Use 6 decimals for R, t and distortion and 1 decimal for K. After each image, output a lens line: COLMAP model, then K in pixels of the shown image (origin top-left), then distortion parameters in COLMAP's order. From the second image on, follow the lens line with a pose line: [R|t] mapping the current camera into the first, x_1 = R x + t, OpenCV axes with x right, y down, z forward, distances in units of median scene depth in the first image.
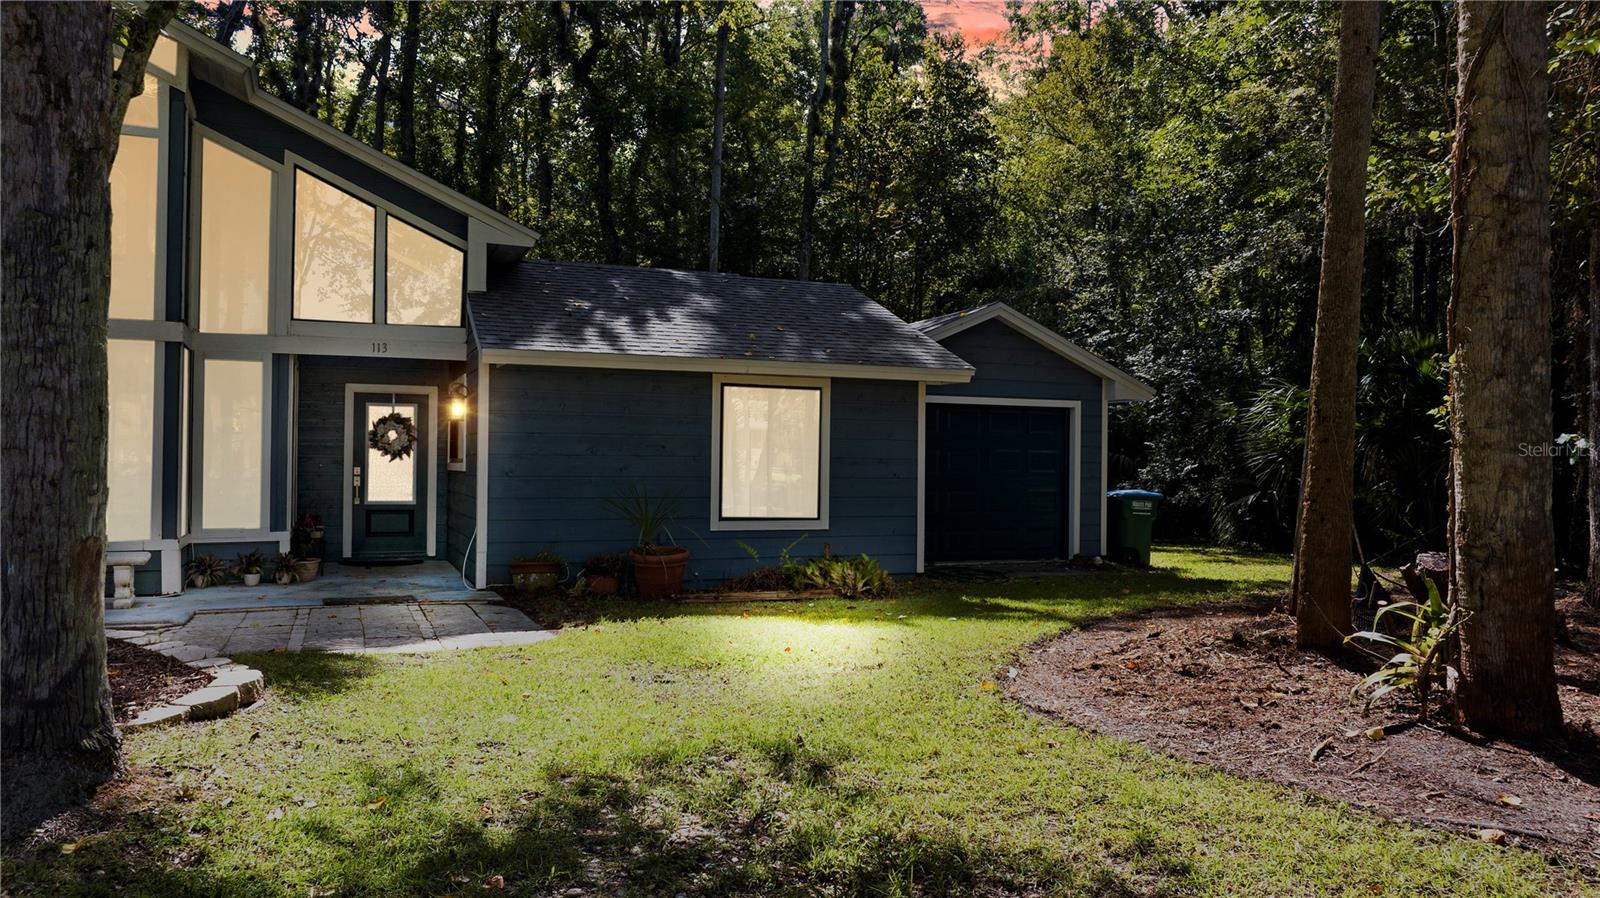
lens RADIAL K [[1120.2, 0, 803.8], [0, 1120.2, 450.3], [0, 0, 1]] dist [-0.062917, 0.060412]
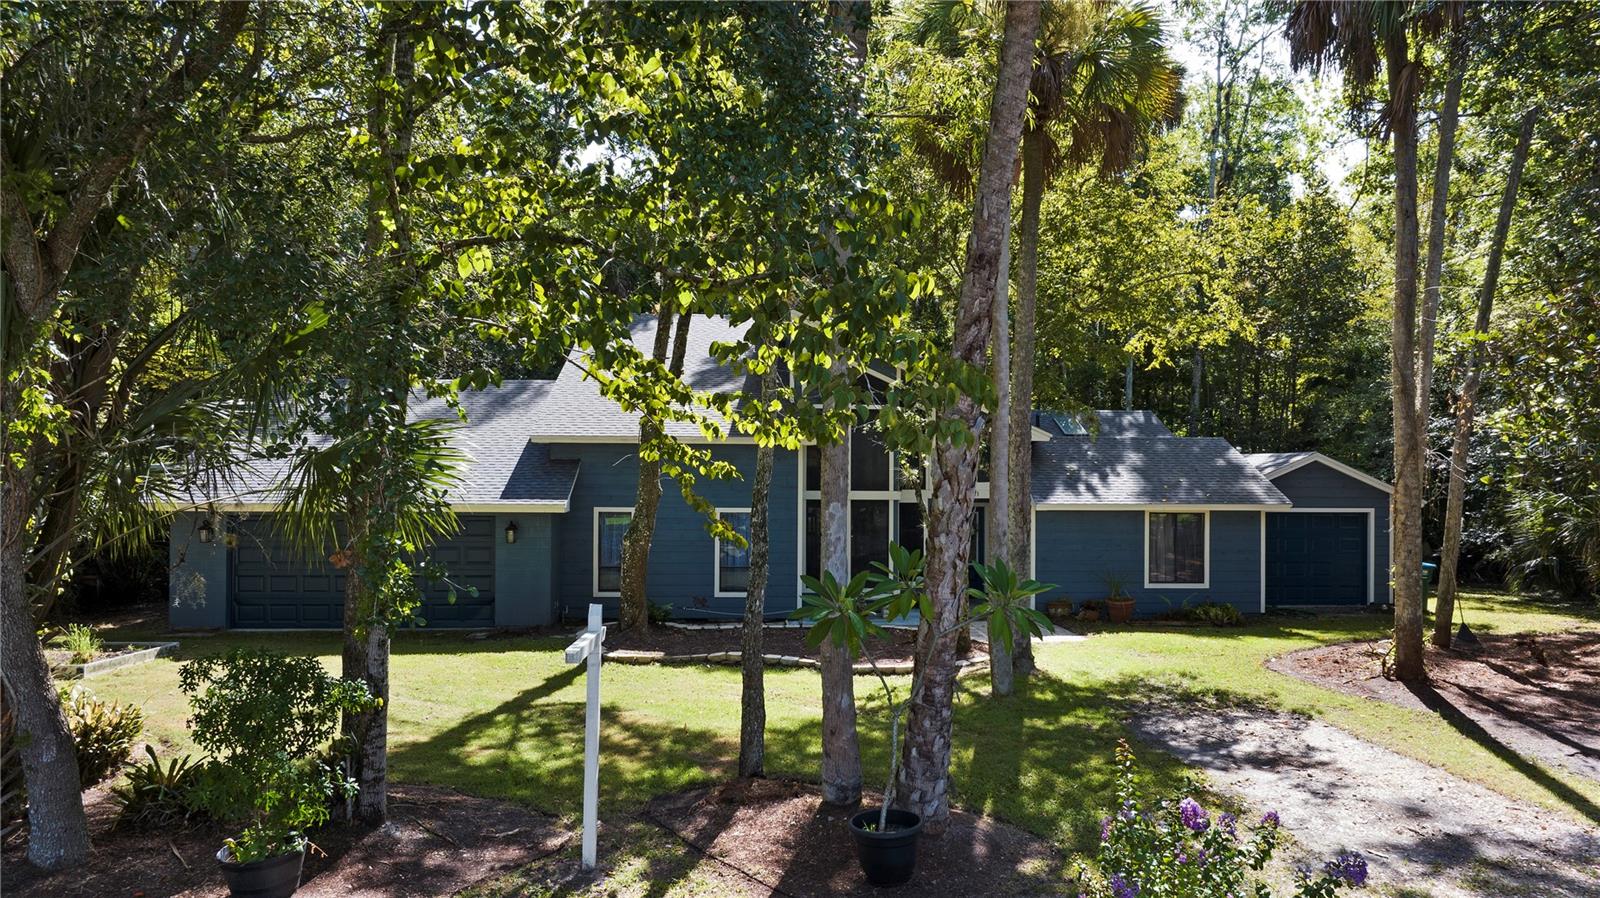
lens RADIAL K [[1120.2, 0, 803.8], [0, 1120.2, 450.3], [0, 0, 1]] dist [-0.062917, 0.060412]
pose [[0.940643, -0.006994, -0.339325, 0.019215], [0.005618, 0.999972, -0.005038, -0.170987], [0.339351, 0.002832, 0.940656, -1.084625]]
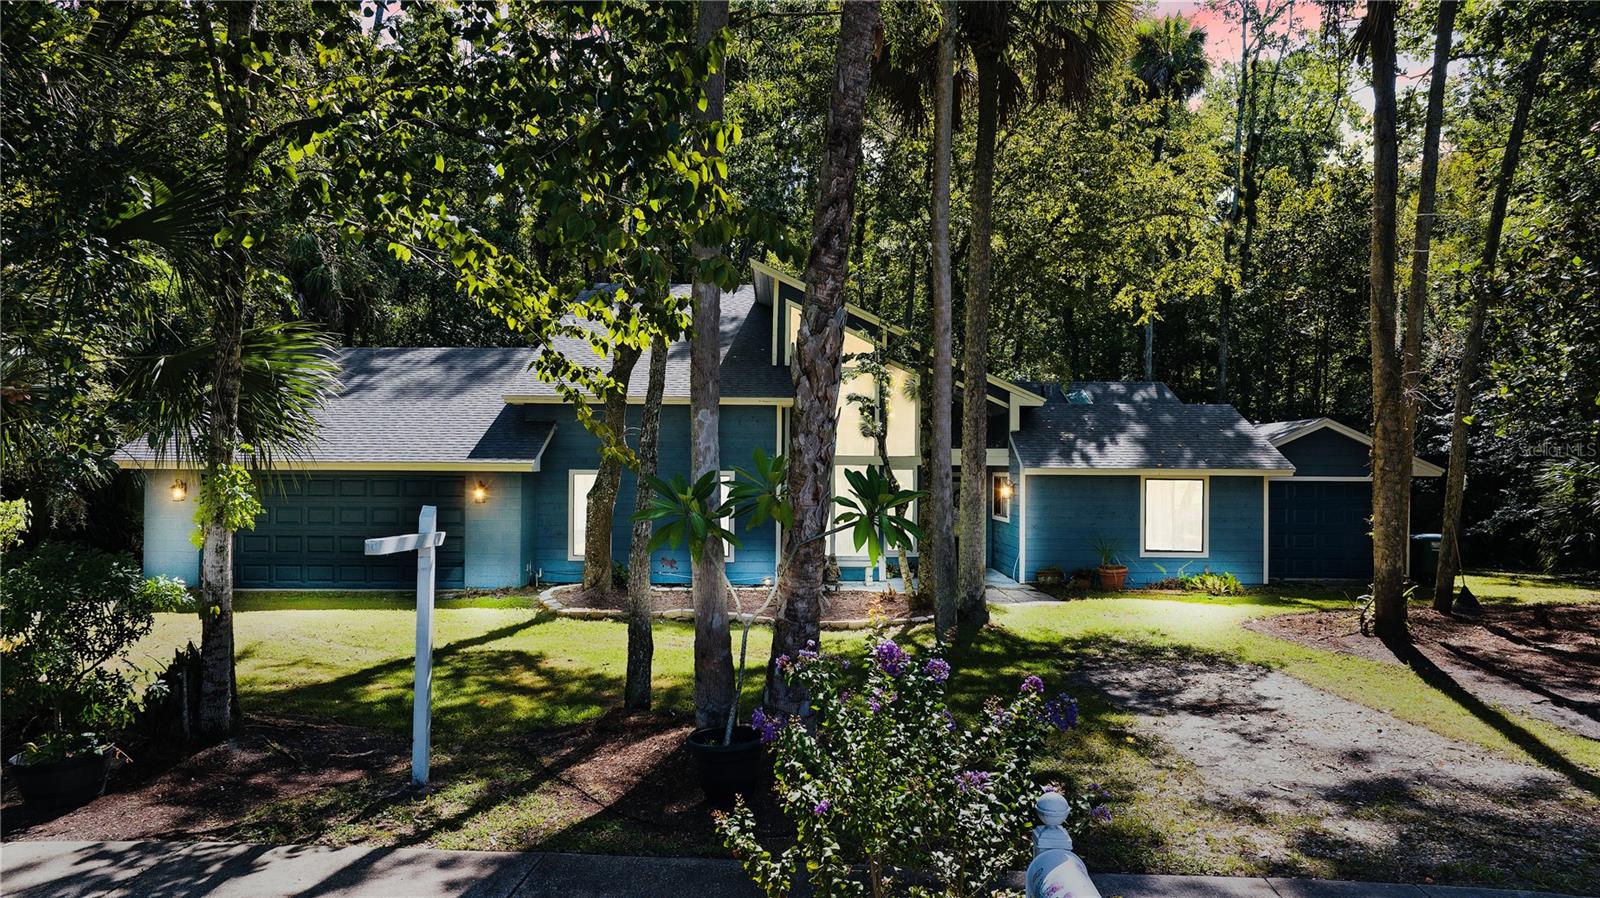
lens RADIAL K [[1120.2, 0, 803.8], [0, 1120.2, 450.3], [0, 0, 1]] dist [-0.062917, 0.060412]
pose [[0.923126, -0.006970, -0.384435, 0.121551], [0.004971, 0.999968, -0.006193, -0.103600], [0.384466, 0.003806, 0.923131, -0.990922]]
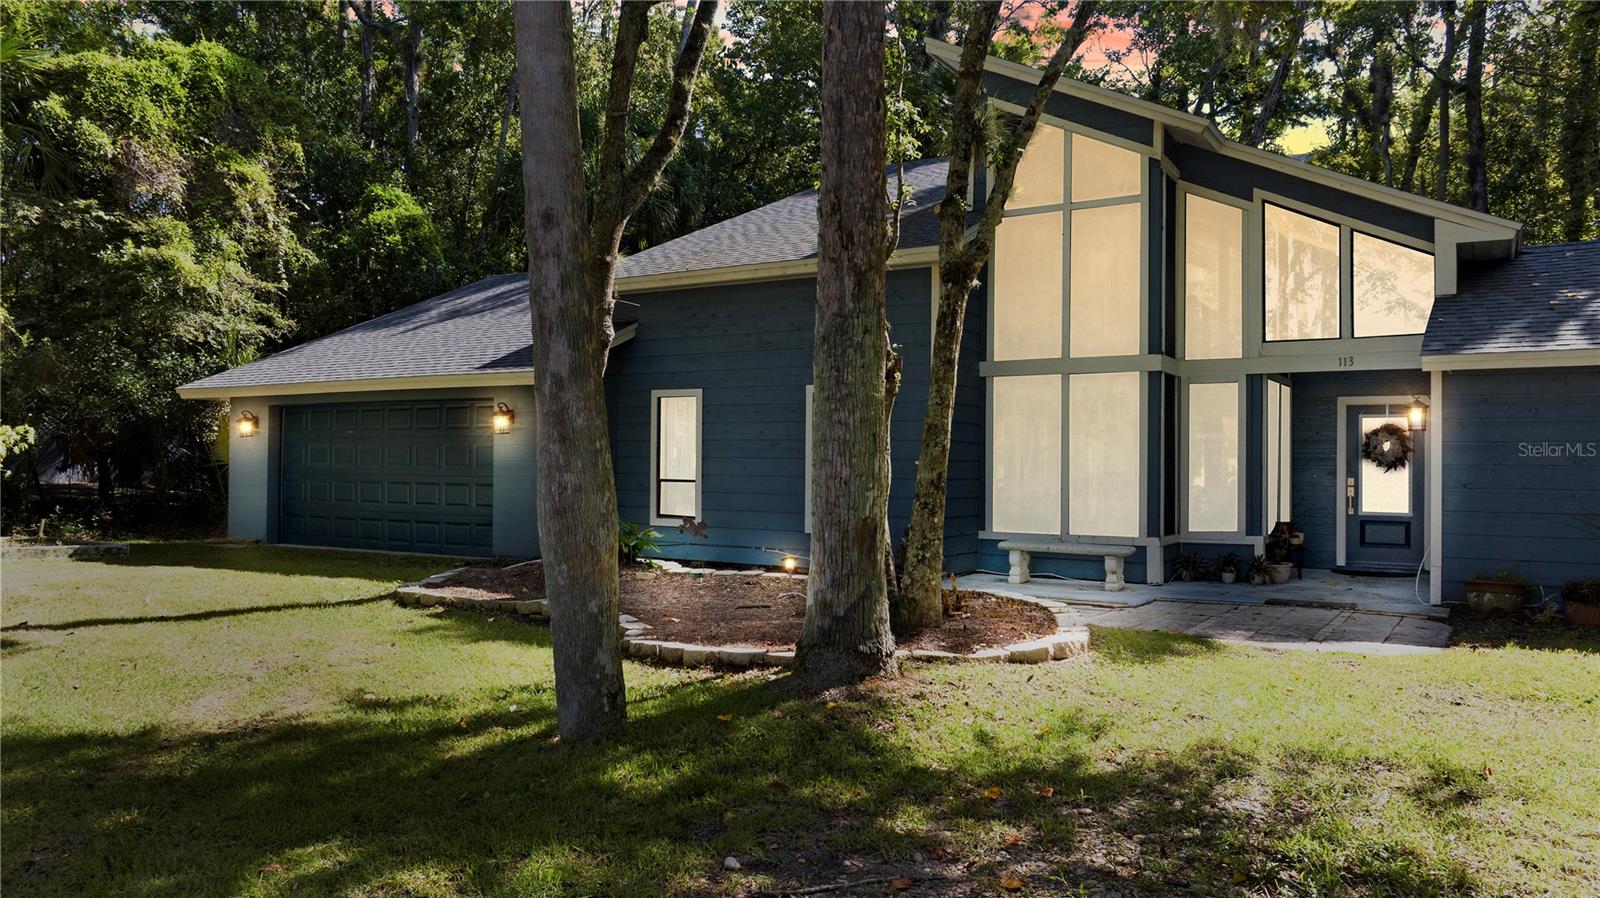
lens RADIAL K [[1120.2, 0, 803.8], [0, 1120.2, 450.3], [0, 0, 1]] dist [-0.062917, 0.060412]
pose [[0.573007, -0.014137, -0.819428, 0.174837], [0.004869, 0.999892, -0.013846, 0.001403], [0.819536, 0.003944, 0.573014, 0.004028]]
